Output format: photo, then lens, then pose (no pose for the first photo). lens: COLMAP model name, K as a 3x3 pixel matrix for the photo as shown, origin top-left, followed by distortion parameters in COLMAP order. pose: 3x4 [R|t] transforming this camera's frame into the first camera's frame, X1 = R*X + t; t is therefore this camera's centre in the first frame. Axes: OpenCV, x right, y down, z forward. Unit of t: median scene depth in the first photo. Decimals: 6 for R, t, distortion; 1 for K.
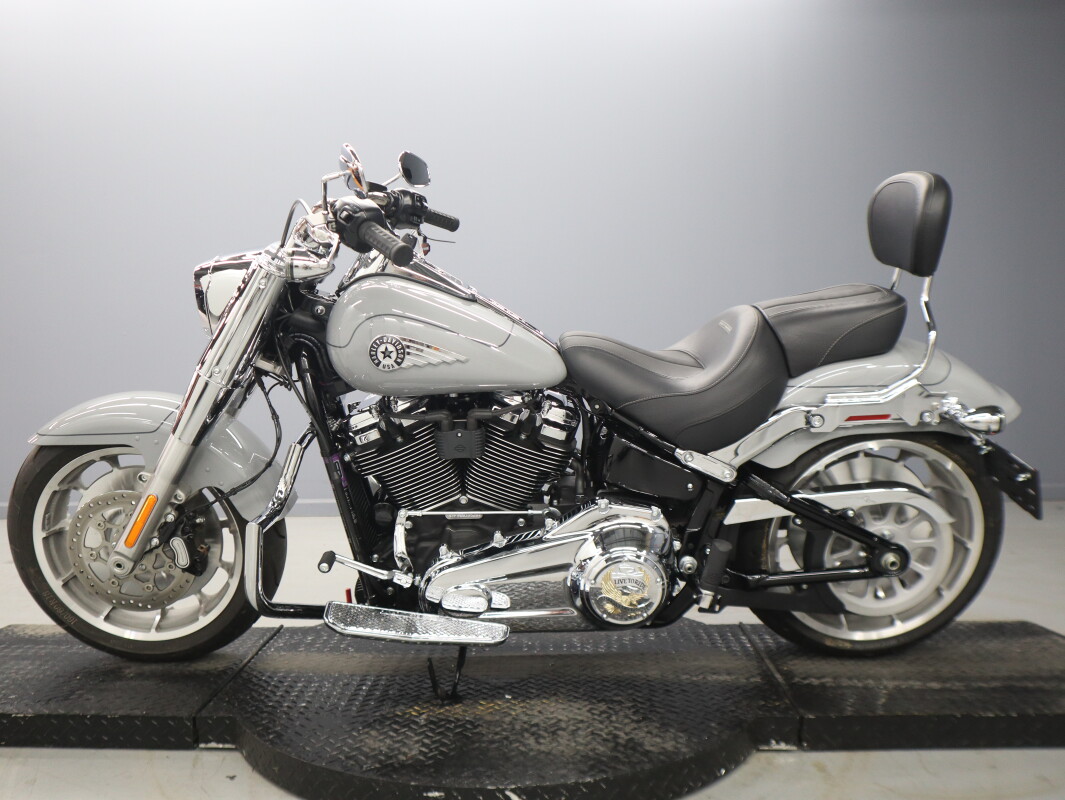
lens RADIAL K [[912.7, 0, 540.8], [0, 912.7, 405.3], [0, 0, 1]] dist [-0.073375, 0.078390]
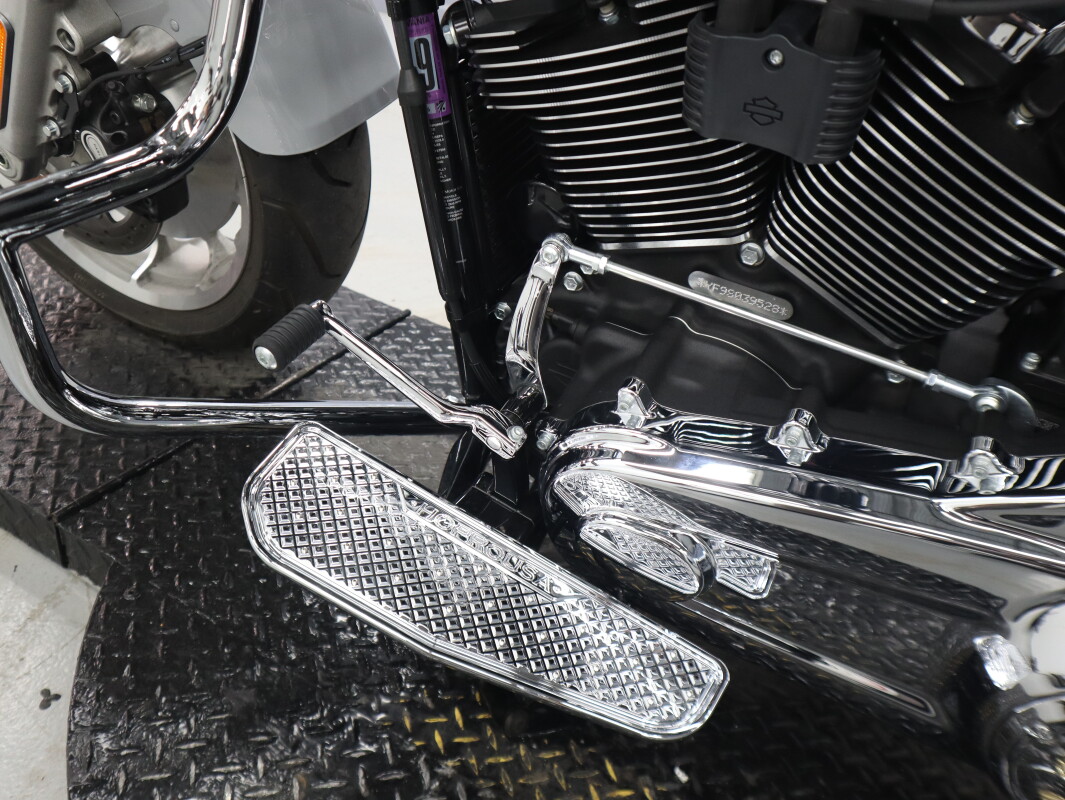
lens RADIAL K [[912.7, 0, 538.2], [0, 912.7, 409.6], [0, 0, 1]] dist [-0.073375, 0.078390]
pose [[0.873227, 0.379923, -0.305177, -0.031429], [-0.192886, 0.844566, 0.499502, 0.002057], [0.447515, -0.377315, 0.810780, 0.698031]]
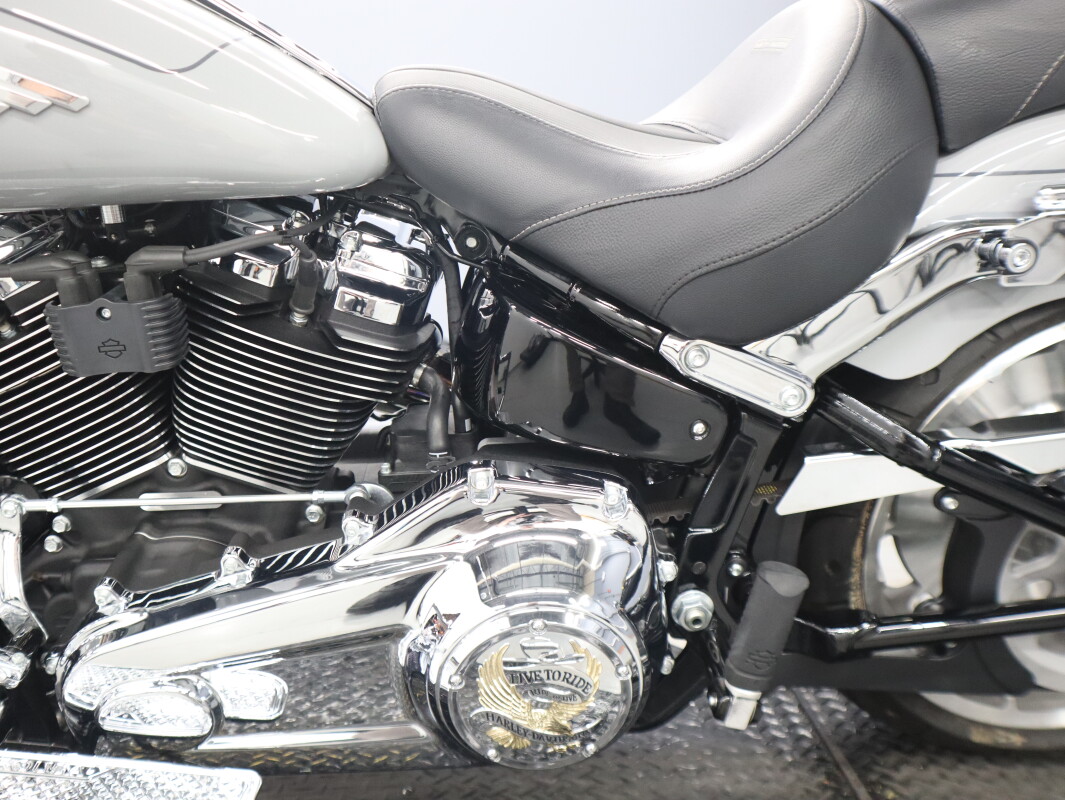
lens RADIAL K [[912.7, 0, 515.2], [0, 912.7, 404.1], [0, 0, 1]] dist [-0.073375, 0.078390]
pose [[0.999691, -0.024481, 0.004229, 0.079250], [0.023932, 0.994651, 0.100480, 0.034503], [-0.006667, -0.100348, 0.994930, 0.586065]]
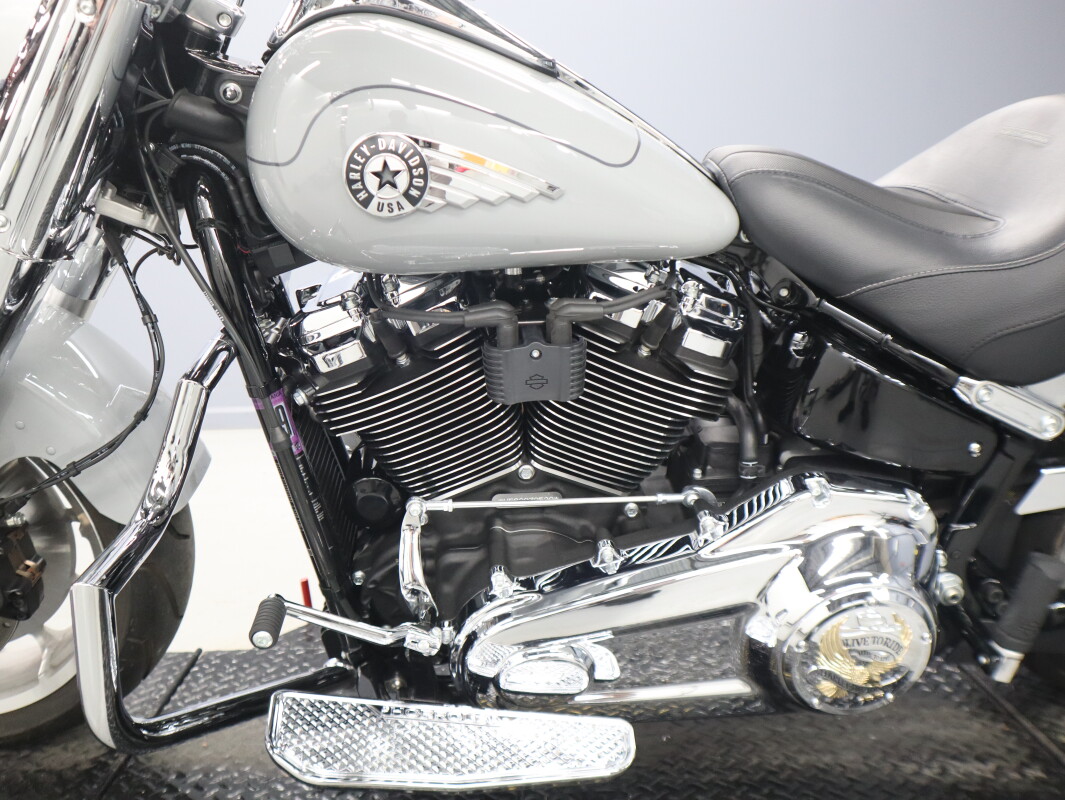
lens RADIAL K [[912.7, 0, 524.8], [0, 912.7, 401.7], [0, 0, 1]] dist [-0.073375, 0.078390]
pose [[0.998916, -0.011259, 0.045161, -0.111799], [0.005235, 0.991322, 0.131349, -0.005958], [-0.046248, -0.130970, 0.990307, 0.497771]]
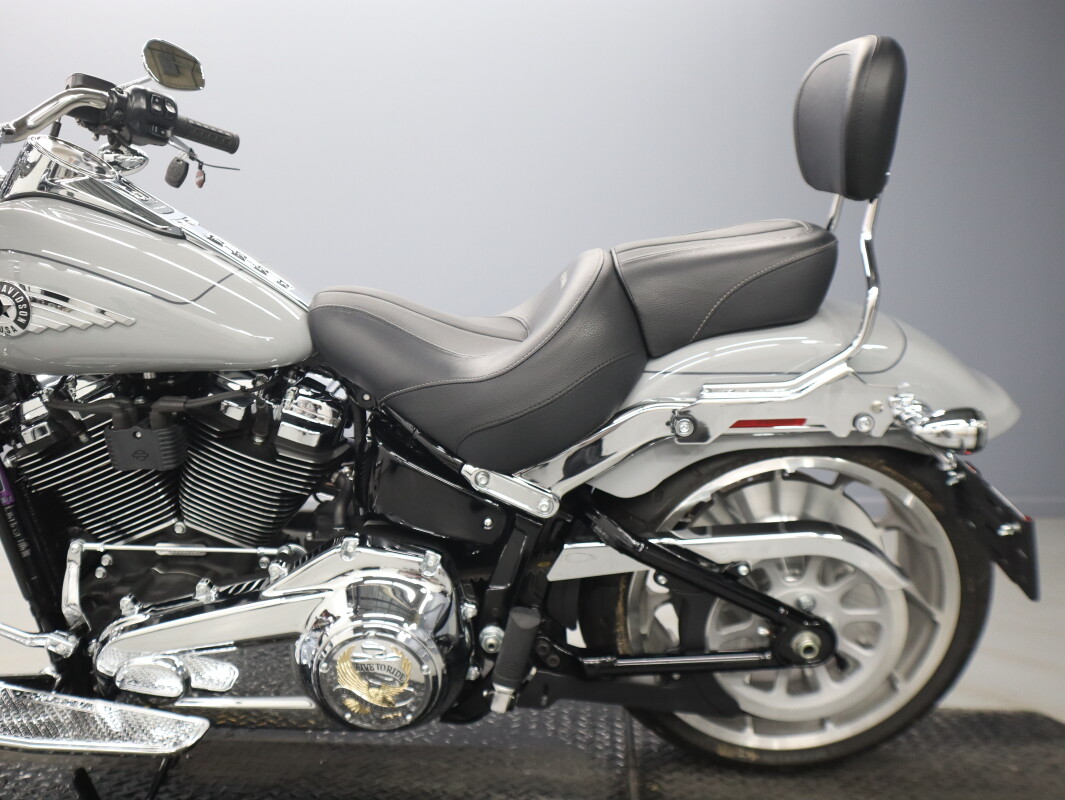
lens RADIAL K [[912.7, 0, 528.2], [0, 912.7, 406.2], [0, 0, 1]] dist [-0.073375, 0.078390]
pose [[0.997881, 0.021342, -0.061464, 0.225666], [-0.020400, 0.999665, 0.015915, -0.005020], [0.061783, -0.014628, 0.997982, 0.343289]]
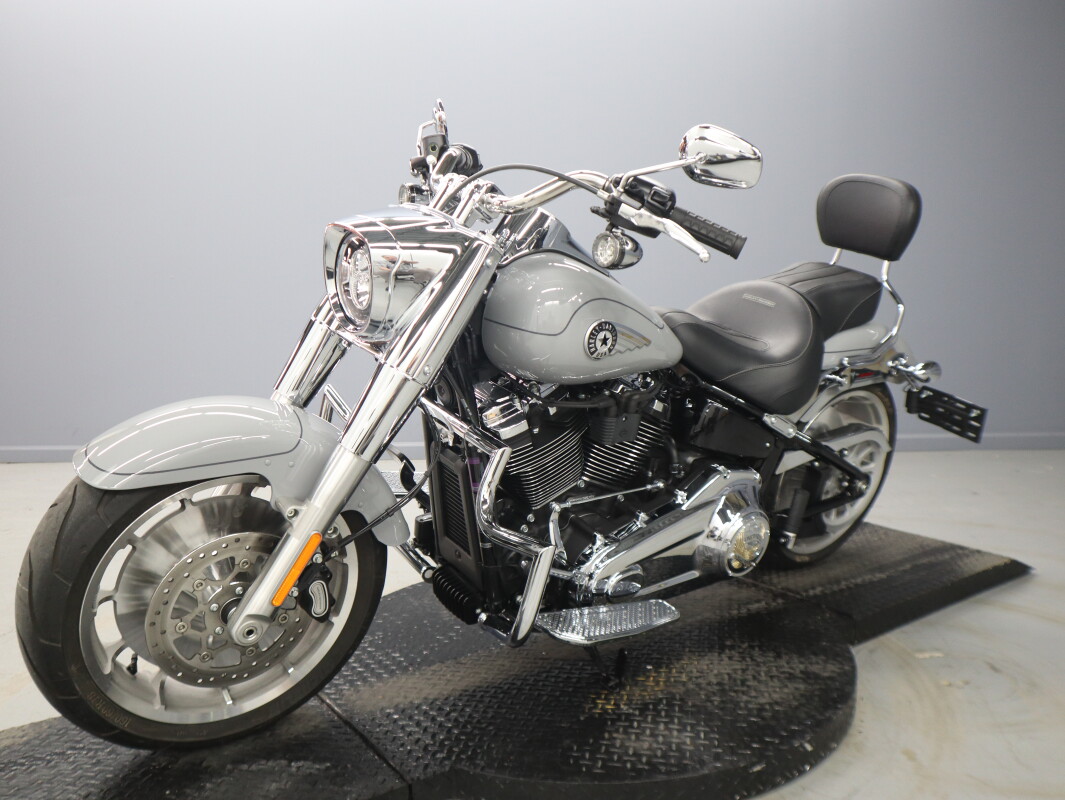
lens RADIAL K [[912.7, 0, 543.3], [0, 912.7, 416.7], [0, 0, 1]] dist [-0.073375, 0.078390]
pose [[0.803613, -0.090048, 0.588300, -0.700873], [0.035172, 0.993945, 0.104093, -0.071524], [-0.594112, -0.062959, 0.801915, 0.257584]]
